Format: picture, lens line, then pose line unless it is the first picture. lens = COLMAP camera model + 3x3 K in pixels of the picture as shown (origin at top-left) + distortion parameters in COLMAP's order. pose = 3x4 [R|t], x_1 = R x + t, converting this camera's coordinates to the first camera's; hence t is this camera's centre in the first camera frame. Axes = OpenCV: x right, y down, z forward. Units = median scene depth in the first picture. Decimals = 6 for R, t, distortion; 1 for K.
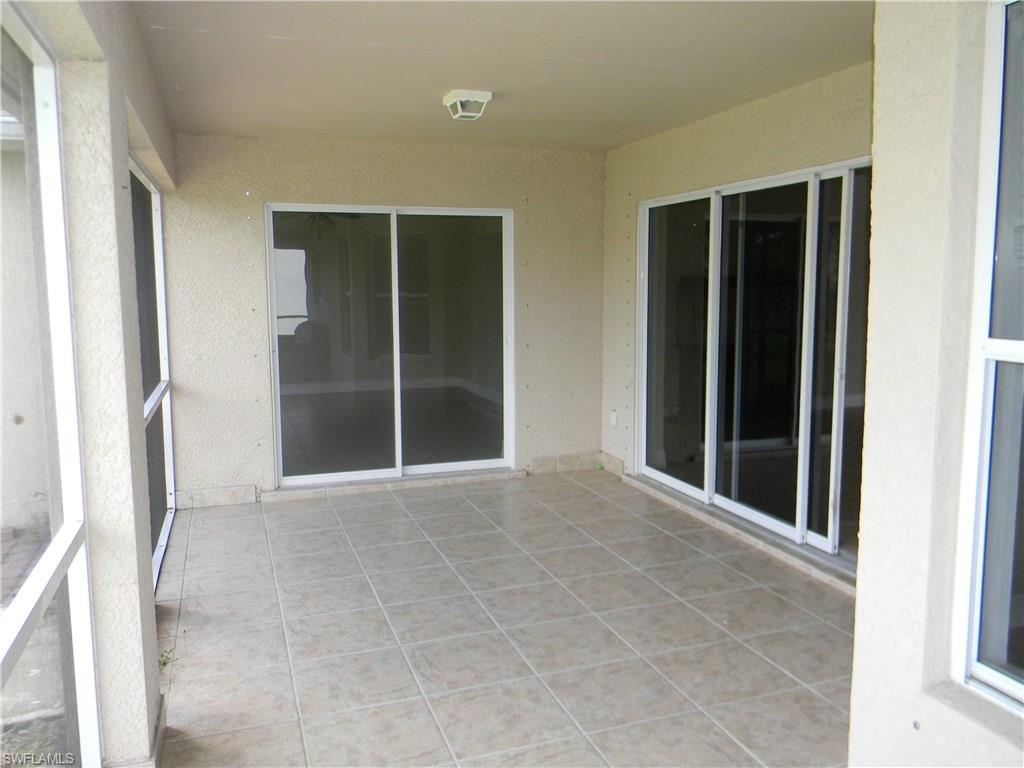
lens RADIAL K [[834.4, 0, 510.4], [0, 834.4, 382.4], [0, 0, 1]] dist [0.002294, -0.007446]
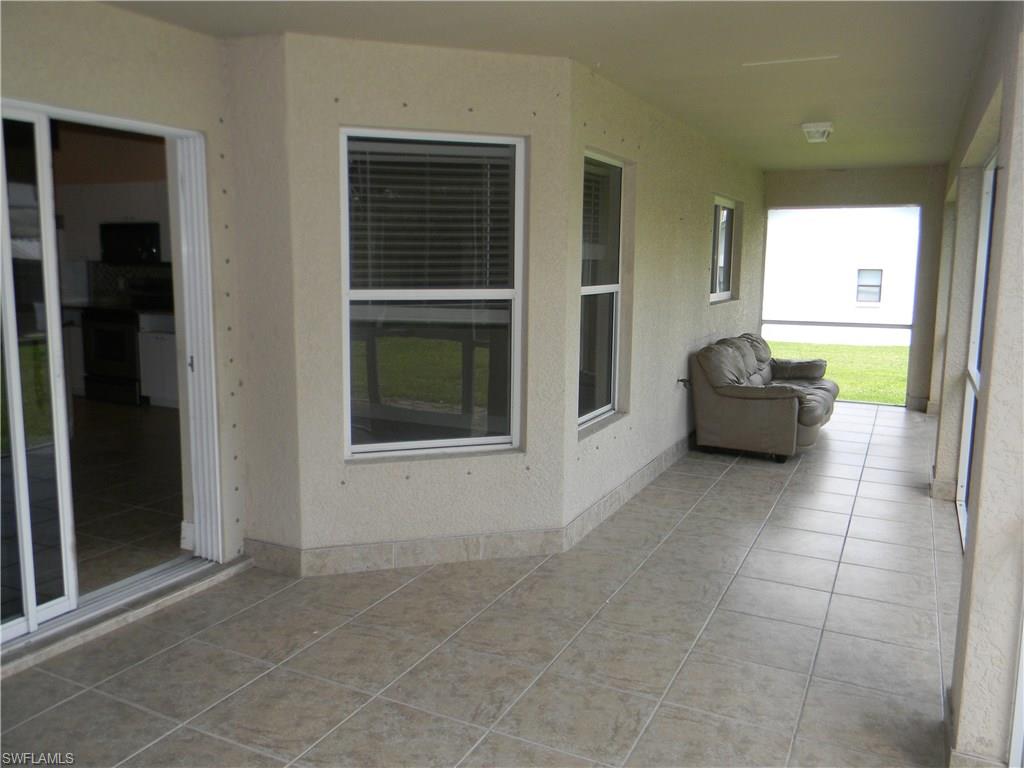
lens RADIAL K [[834.4, 0, 509.2], [0, 834.4, 382.3], [0, 0, 1]] dist [0.002294, -0.007446]
pose [[-0.712893, -0.100473, 0.694038, -0.538101], [0.080855, 0.971307, 0.223663, -0.180375], [-0.696596, 0.215564, -0.684315, 1.511792]]
